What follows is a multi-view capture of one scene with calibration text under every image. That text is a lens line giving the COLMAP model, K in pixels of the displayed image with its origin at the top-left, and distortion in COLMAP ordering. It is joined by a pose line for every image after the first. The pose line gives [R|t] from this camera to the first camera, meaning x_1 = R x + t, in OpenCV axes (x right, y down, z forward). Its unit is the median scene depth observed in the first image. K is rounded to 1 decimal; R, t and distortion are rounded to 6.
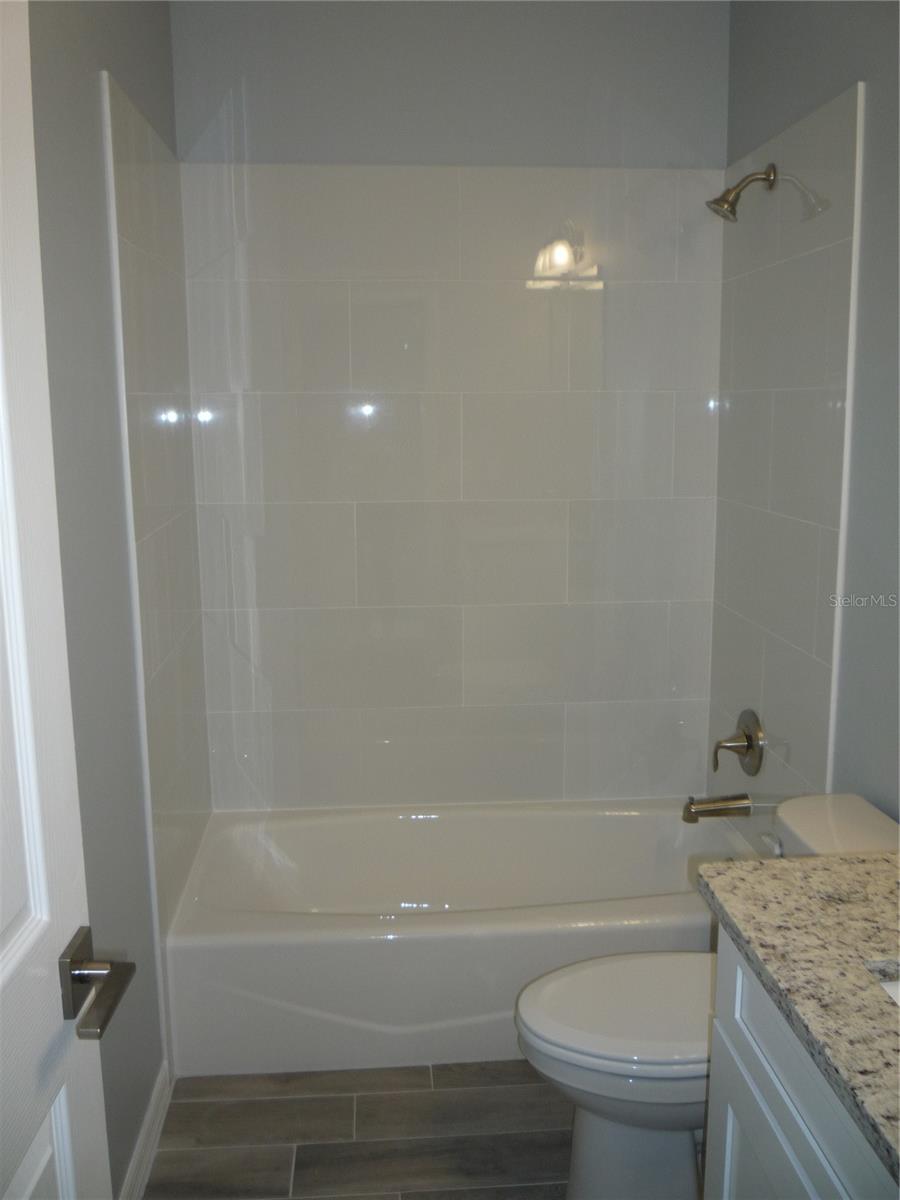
lens RADIAL K [[1044.0, 0, 460.4], [0, 1044.0, 591.1], [0, 0, 1]] dist [-0.054792, 0.043782]
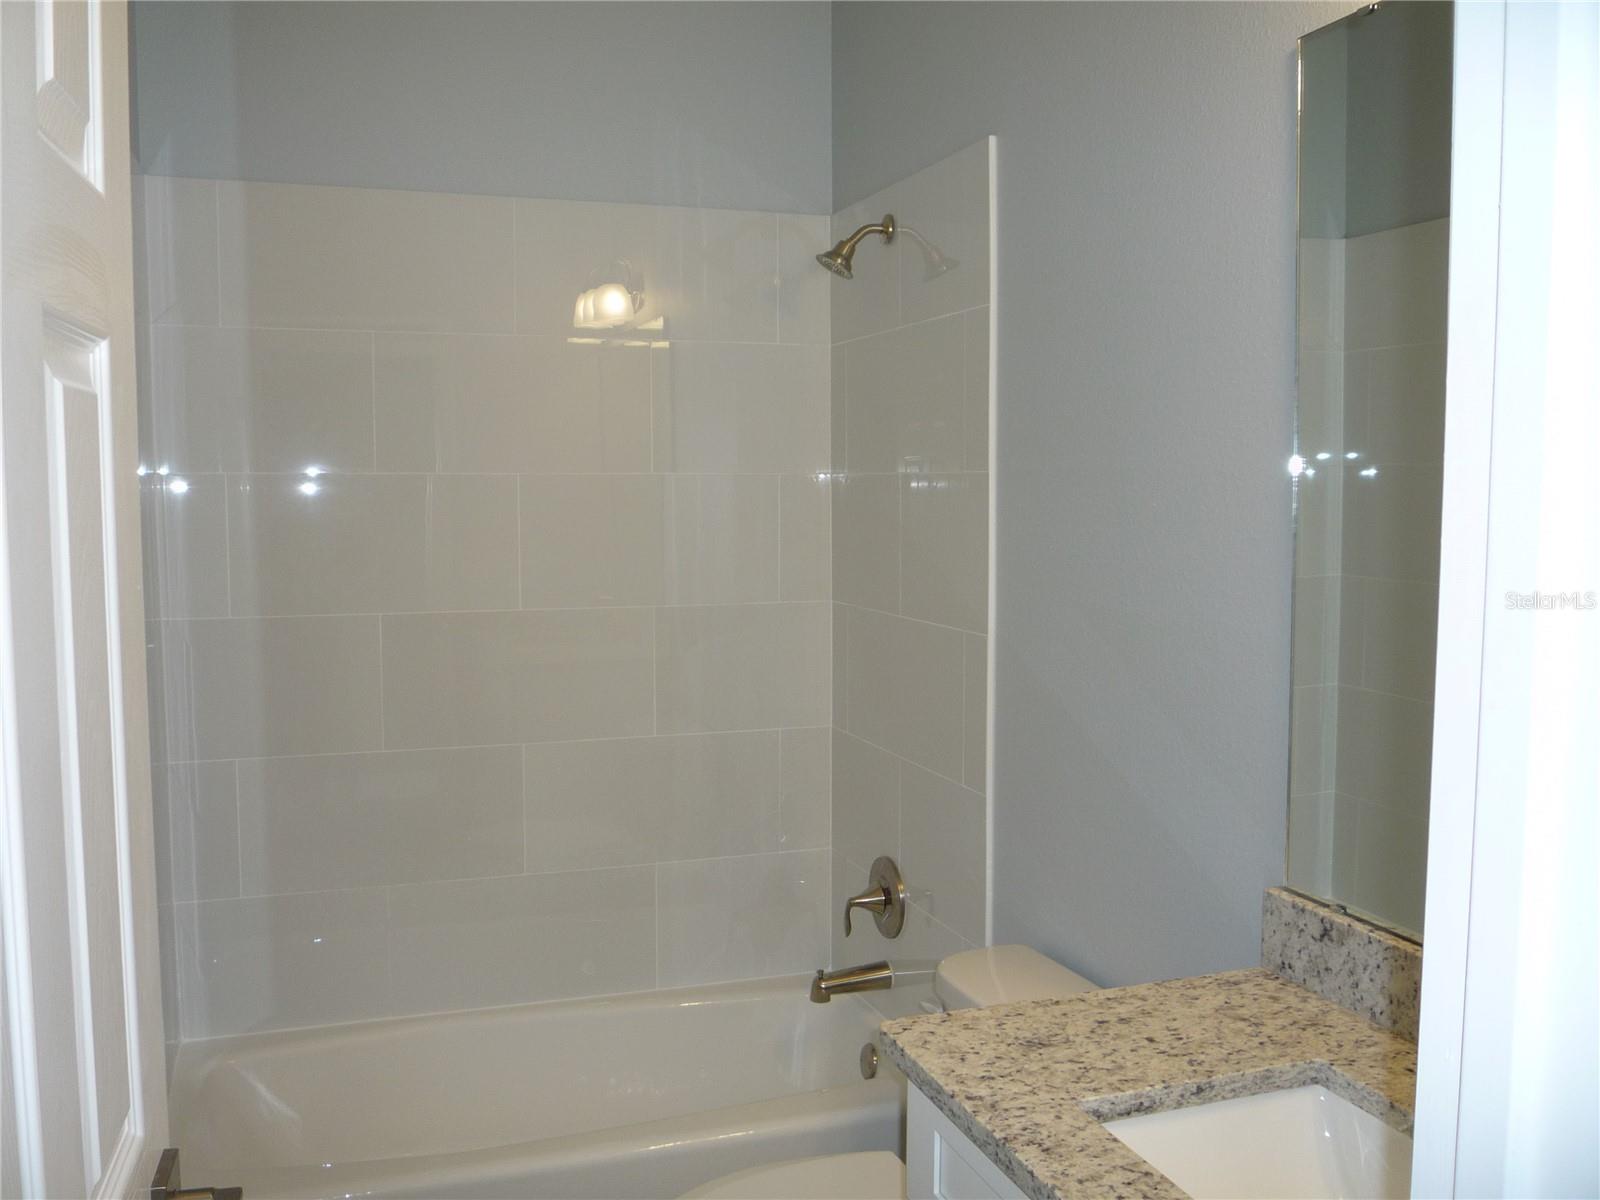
lens RADIAL K [[1392.0, 0, 784.1], [0, 1392.0, 611.2], [0, 0, 1]] dist [-0.054792, 0.043782]
pose [[0.970911, -0.016811, 0.238848, -0.126802], [0.037480, 0.995906, -0.082258, 0.016275], [-0.236487, 0.088818, 0.967567, -0.136814]]
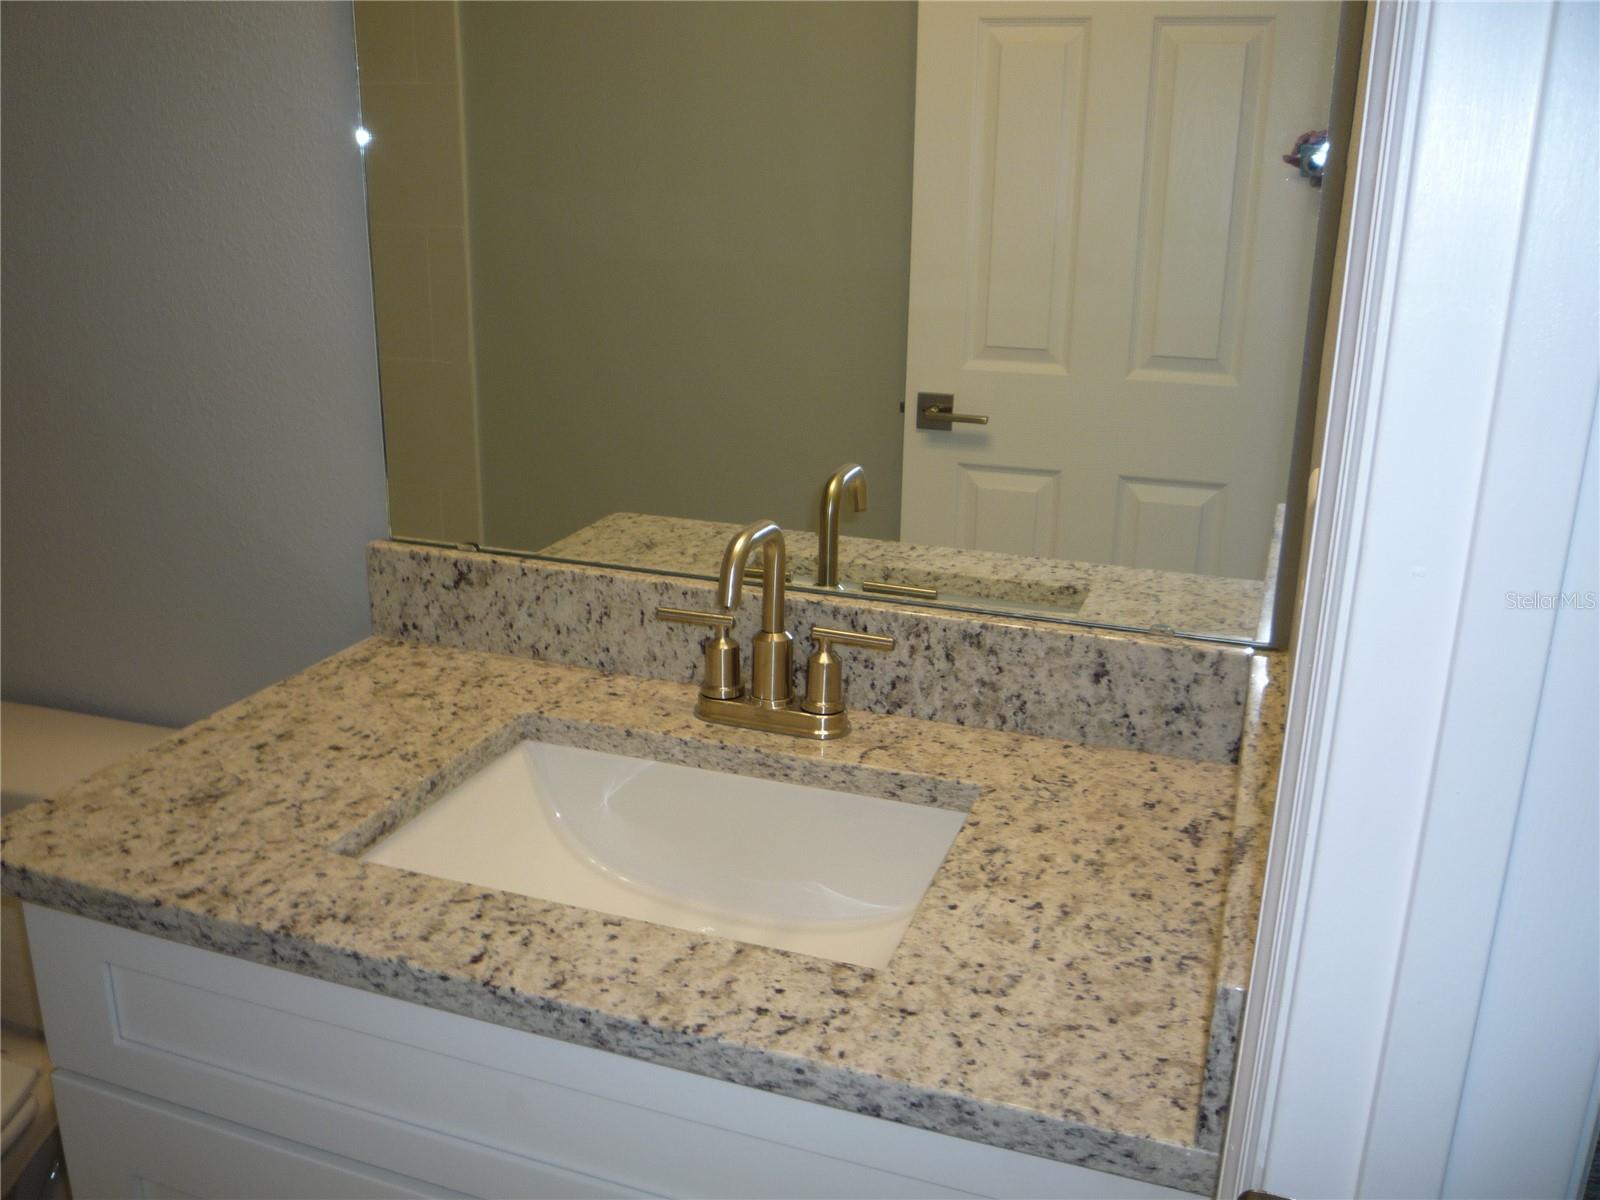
lens RADIAL K [[1392.0, 0, 788.9], [0, 1392.0, 597.4], [0, 0, 1]] dist [-0.054792, 0.043782]
pose [[0.423851, -0.251319, 0.870166, -0.203983], [0.138793, 0.967408, 0.211799, 0.043088], [-0.895035, 0.031001, 0.444918, 0.281289]]
